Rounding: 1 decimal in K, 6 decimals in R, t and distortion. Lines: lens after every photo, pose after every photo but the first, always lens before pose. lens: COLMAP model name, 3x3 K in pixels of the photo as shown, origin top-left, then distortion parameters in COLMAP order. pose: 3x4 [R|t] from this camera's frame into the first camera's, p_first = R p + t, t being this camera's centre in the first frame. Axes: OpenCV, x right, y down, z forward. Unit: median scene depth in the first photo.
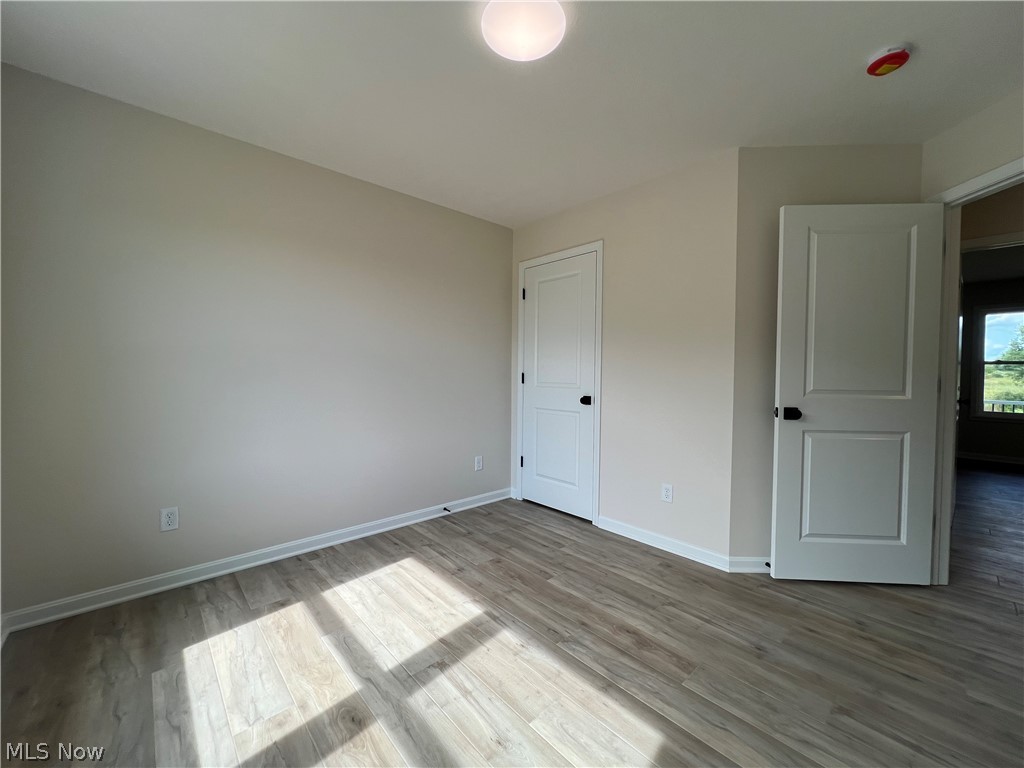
lens RADIAL K [[410.0, 0, 514.0], [0, 410.0, 383.5], [0, 0, 1]] dist [-0.002875, 0.000729]
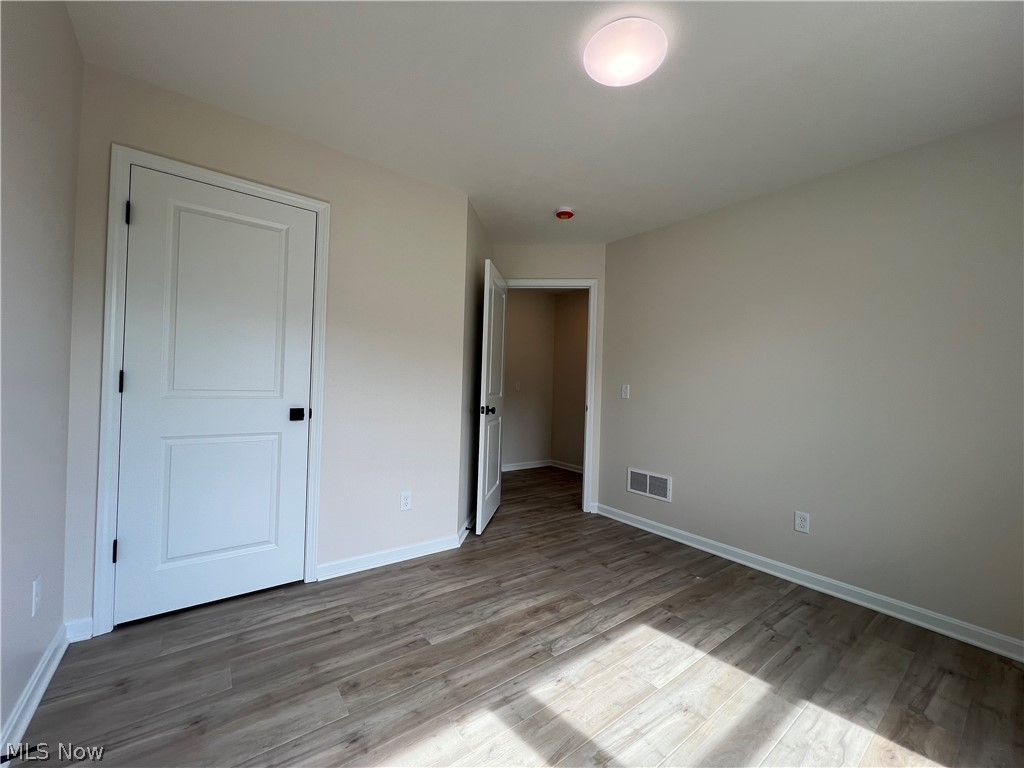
lens RADIAL K [[410.0, 0, 511.1], [0, 410.0, 380.8], [0, 0, 1]] dist [-0.002875, 0.000729]
pose [[0.088896, 0.003351, 0.996035, -0.746011], [-0.003547, 0.999989, -0.003048, -0.023544], [-0.996035, -0.003262, 0.088906, 0.846893]]
